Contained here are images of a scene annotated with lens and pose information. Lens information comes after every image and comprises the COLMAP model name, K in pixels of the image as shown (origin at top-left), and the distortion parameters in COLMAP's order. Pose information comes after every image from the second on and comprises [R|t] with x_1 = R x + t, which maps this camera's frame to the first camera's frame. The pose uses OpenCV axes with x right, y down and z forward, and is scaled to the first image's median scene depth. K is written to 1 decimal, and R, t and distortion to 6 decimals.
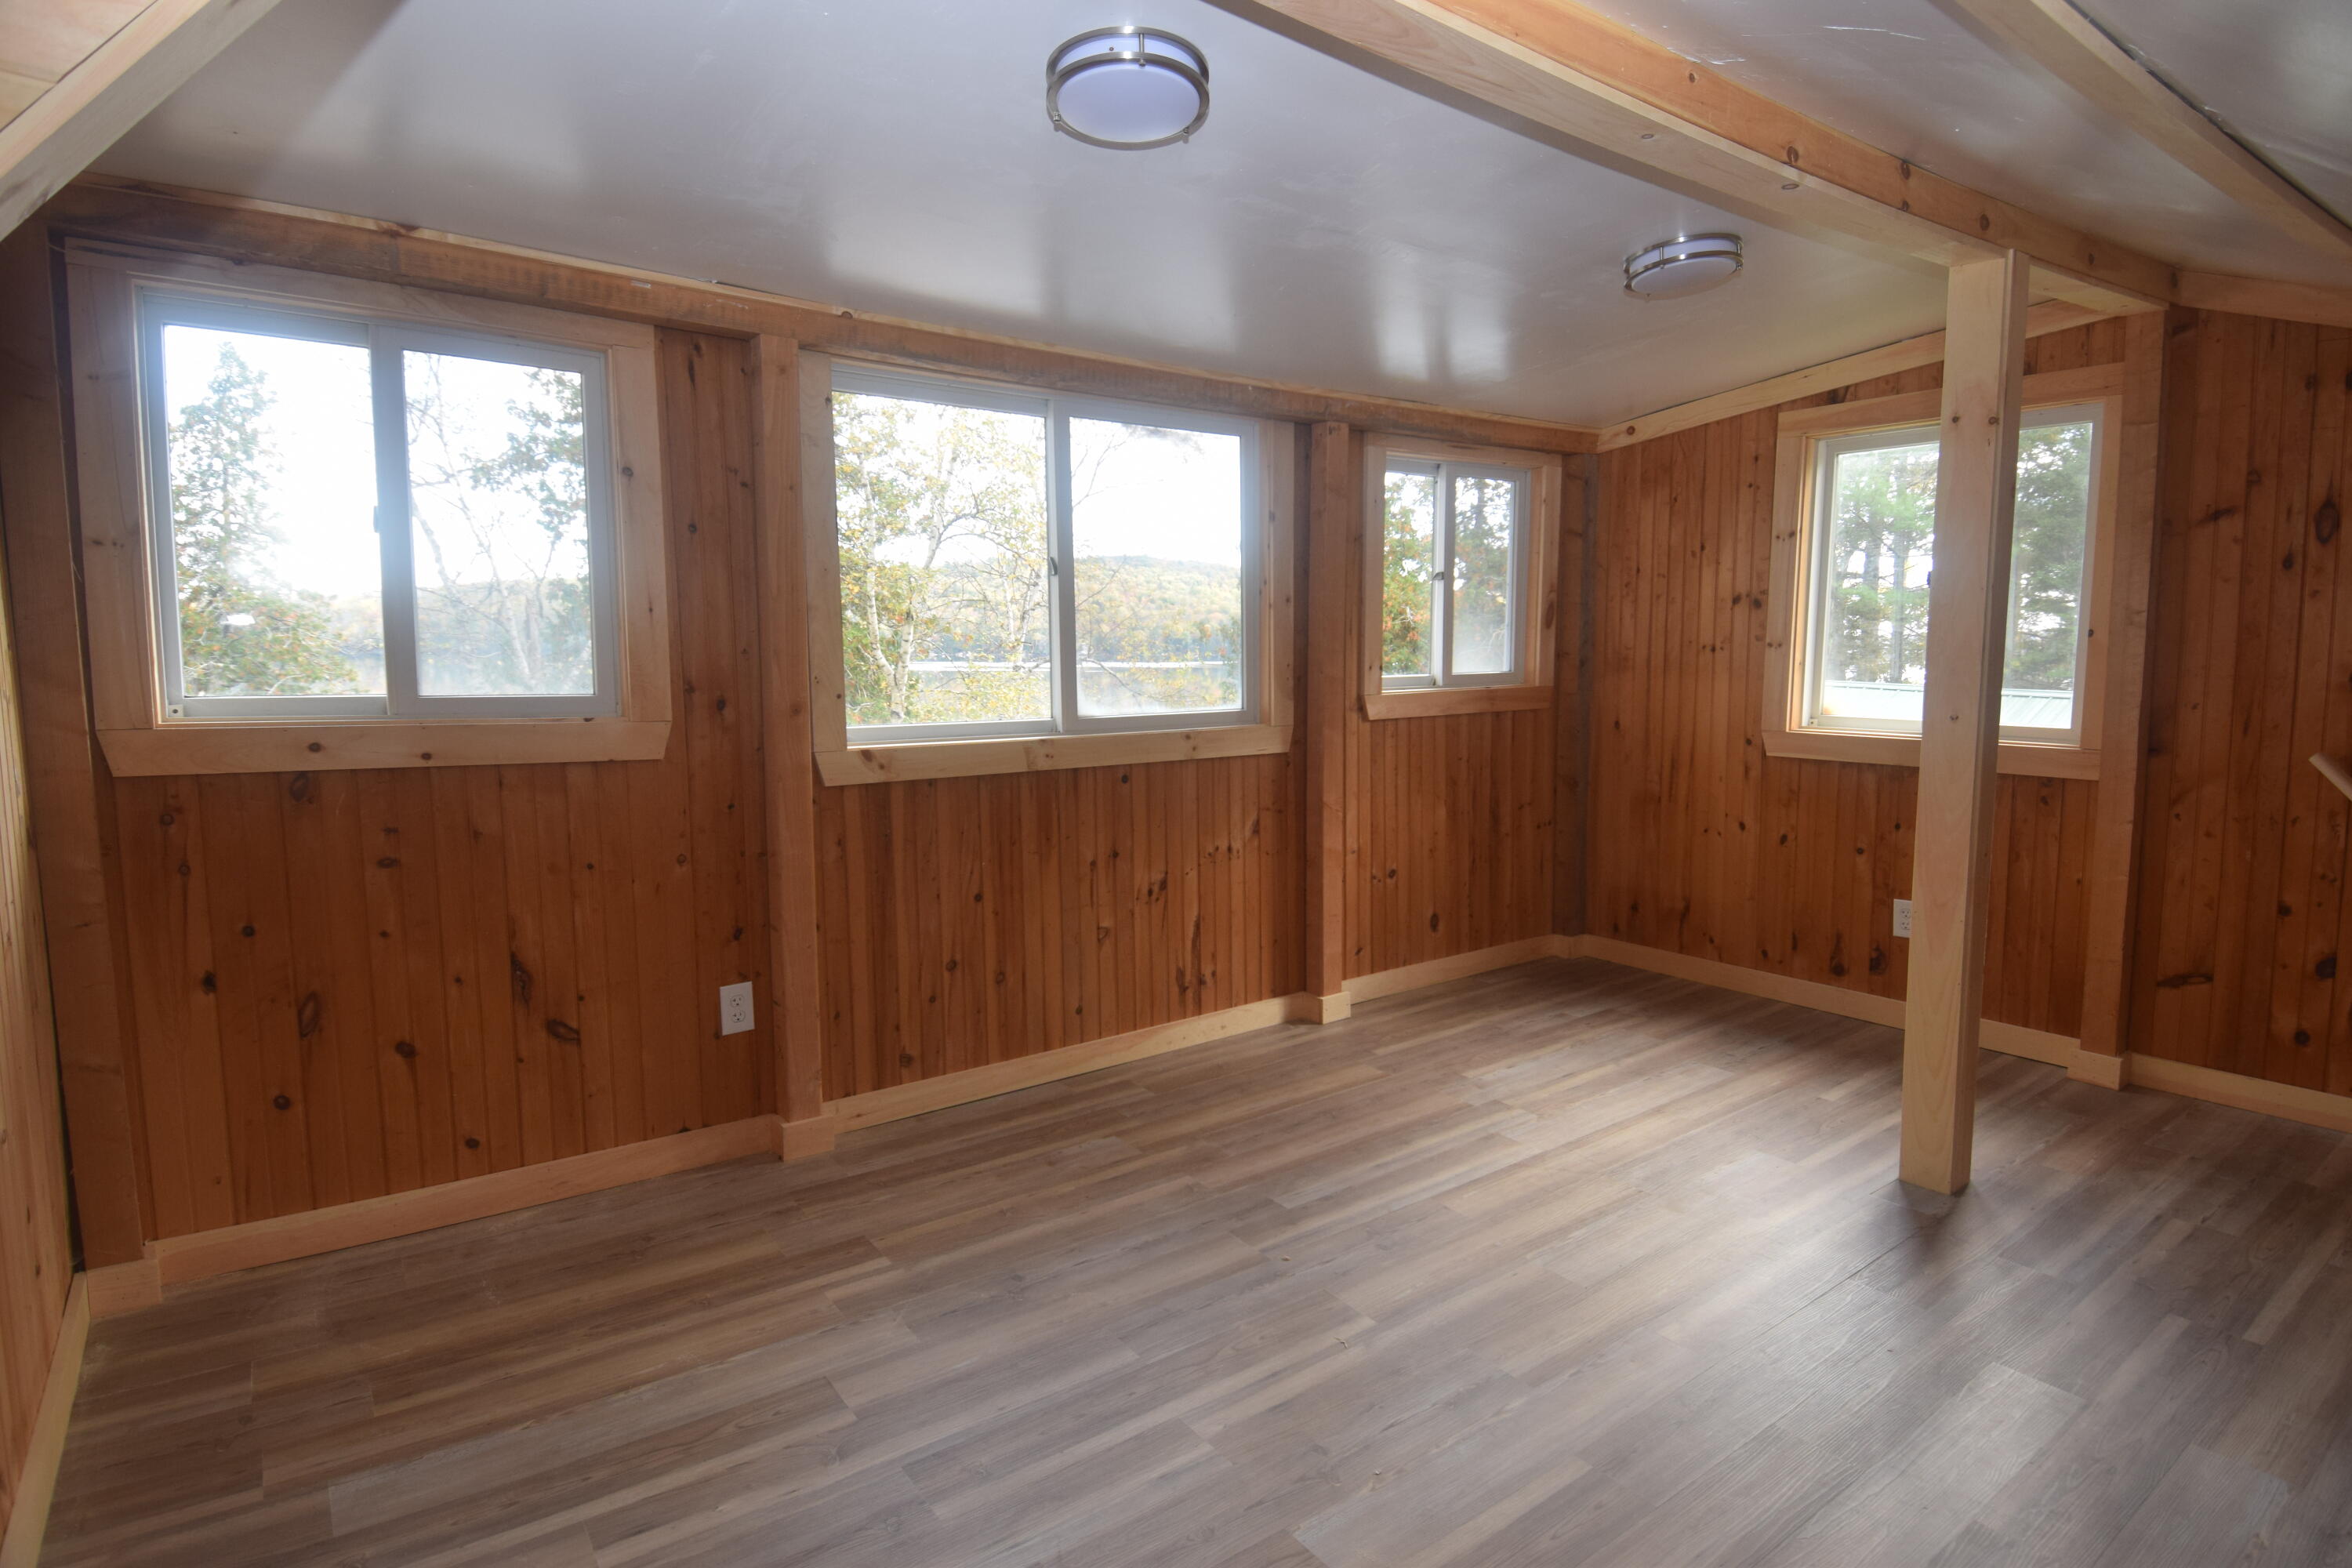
lens RADIAL K [[1235.9, 0, 1201.0], [0, 1235.9, 771.6], [0, 0, 1]] dist [0.019438, -0.023432]
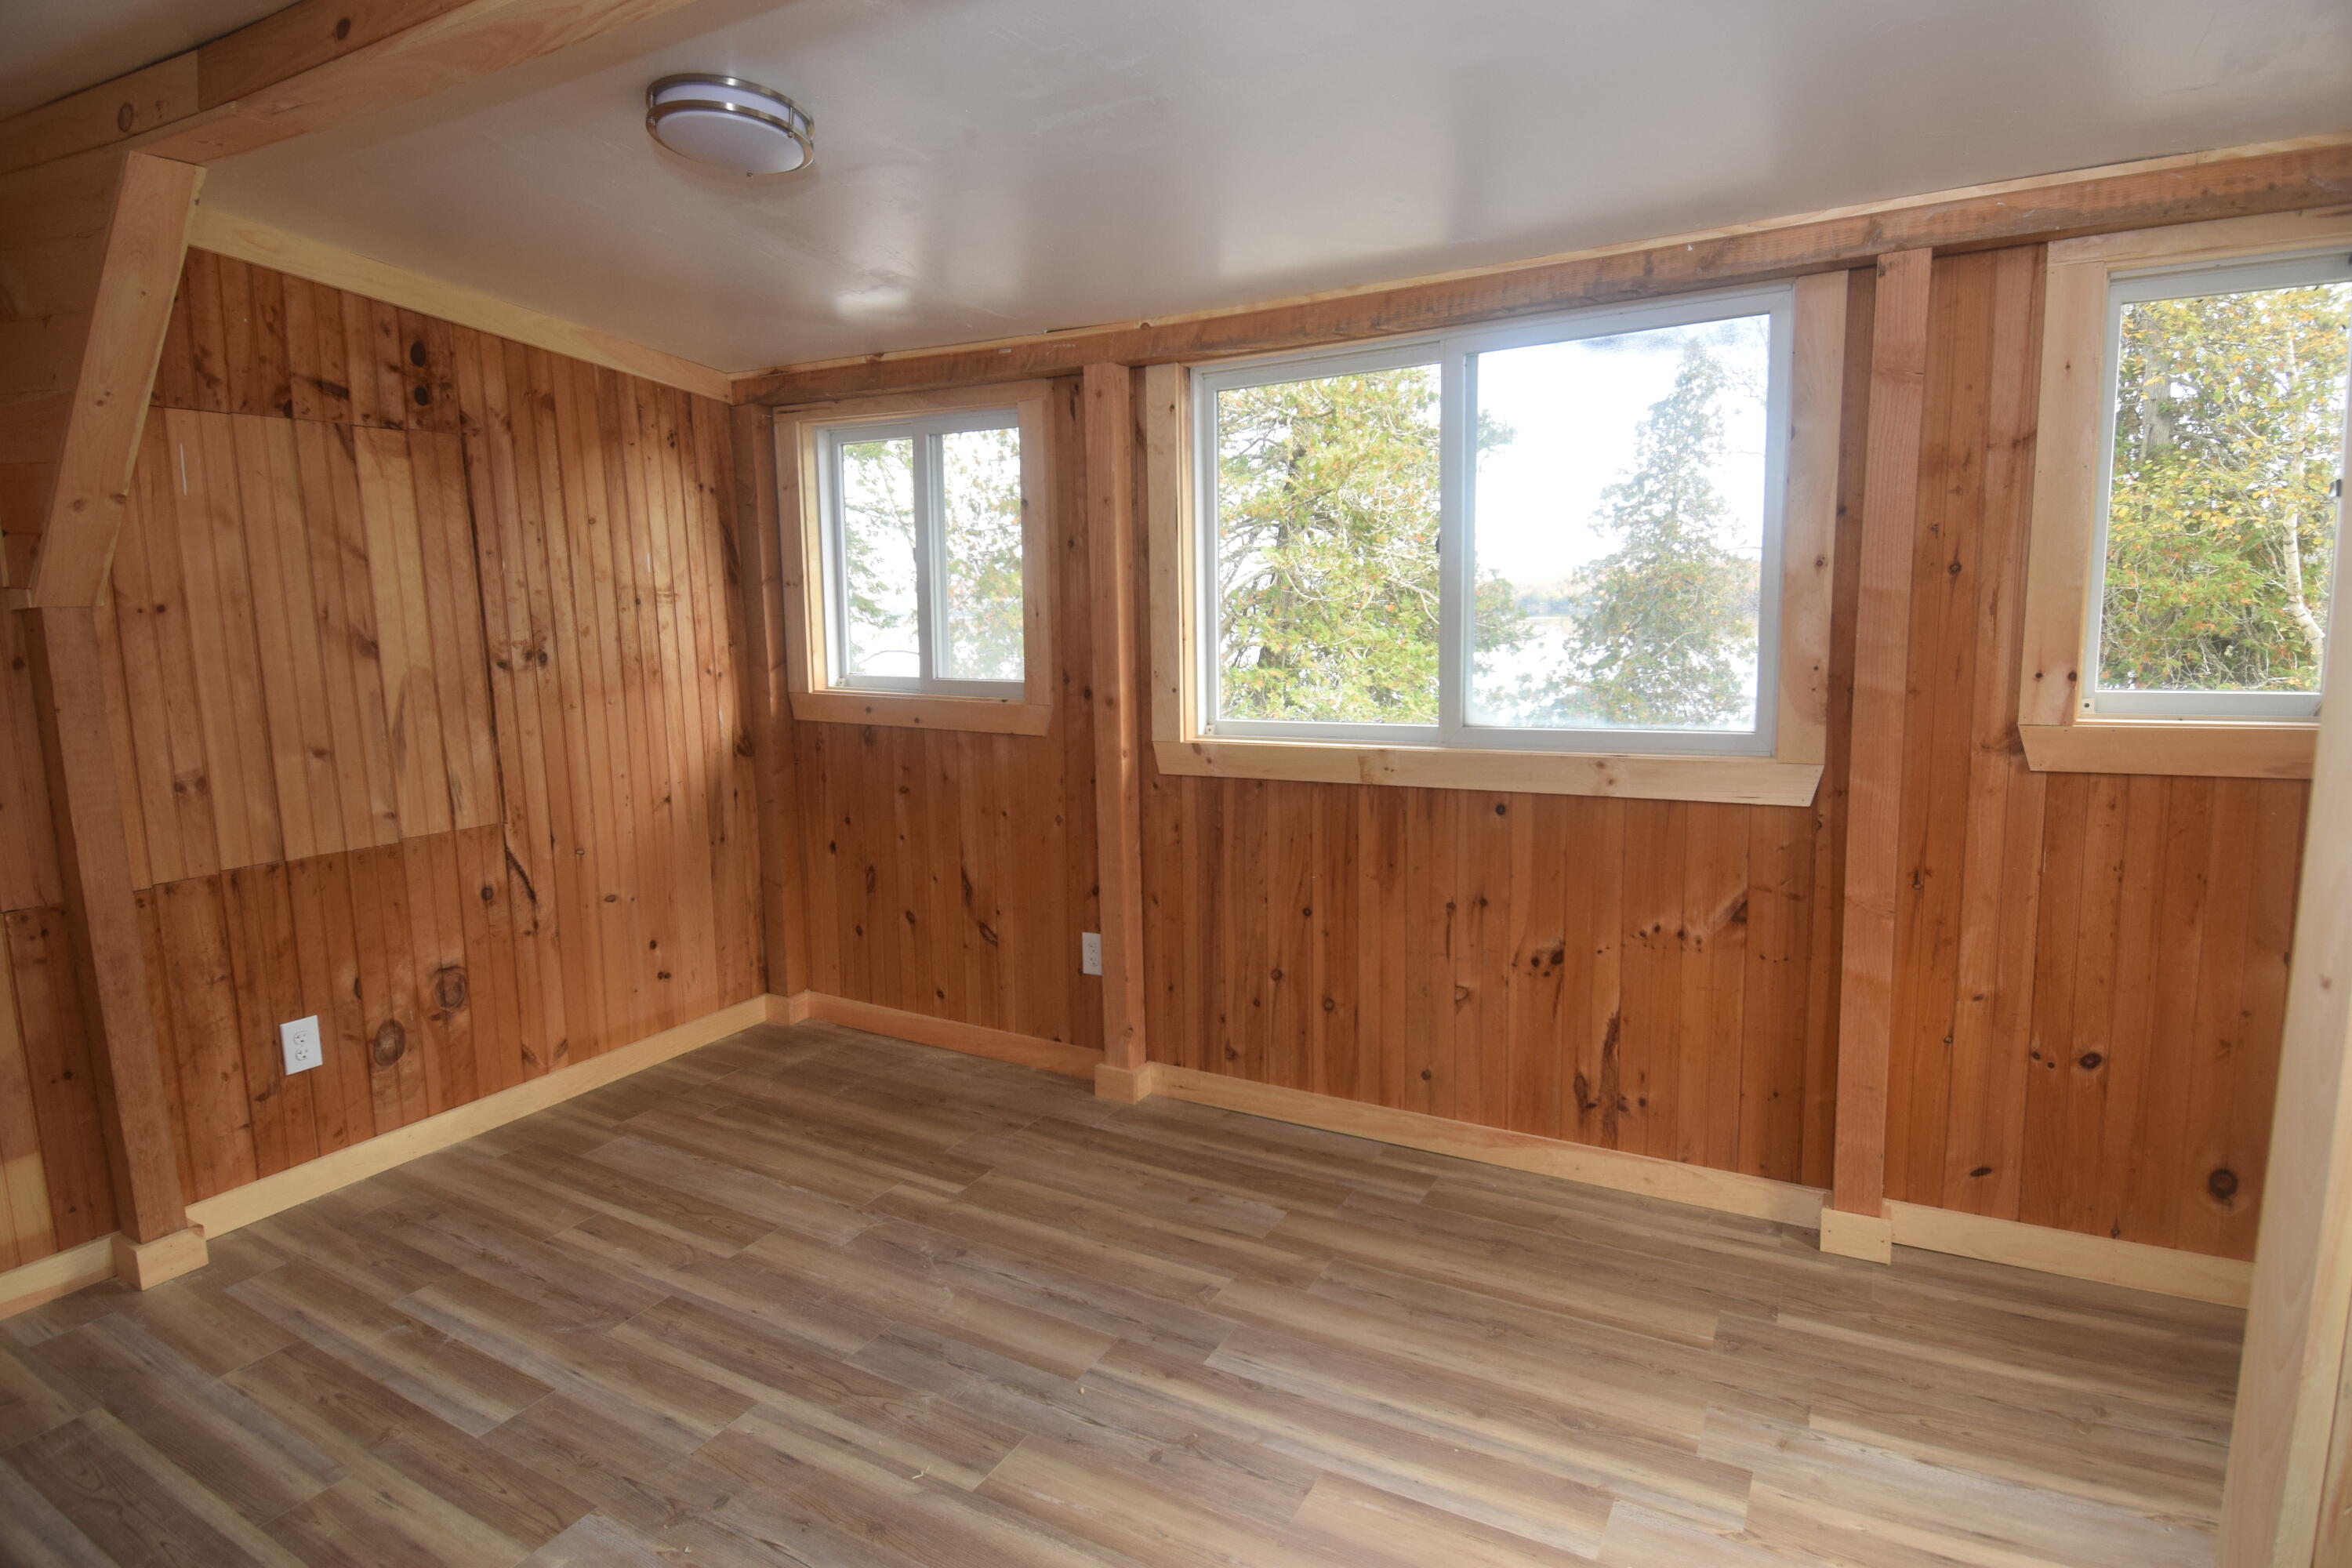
lens RADIAL K [[1235.9, 0, 1180.4], [0, 1235.9, 772.5], [0, 0, 1]] dist [0.019438, -0.023432]
pose [[0.391179, 0.112571, -0.913404, 0.659405], [-0.073247, 0.993151, 0.091030, -0.085174], [0.917395, 0.031295, 0.396745, 0.576508]]
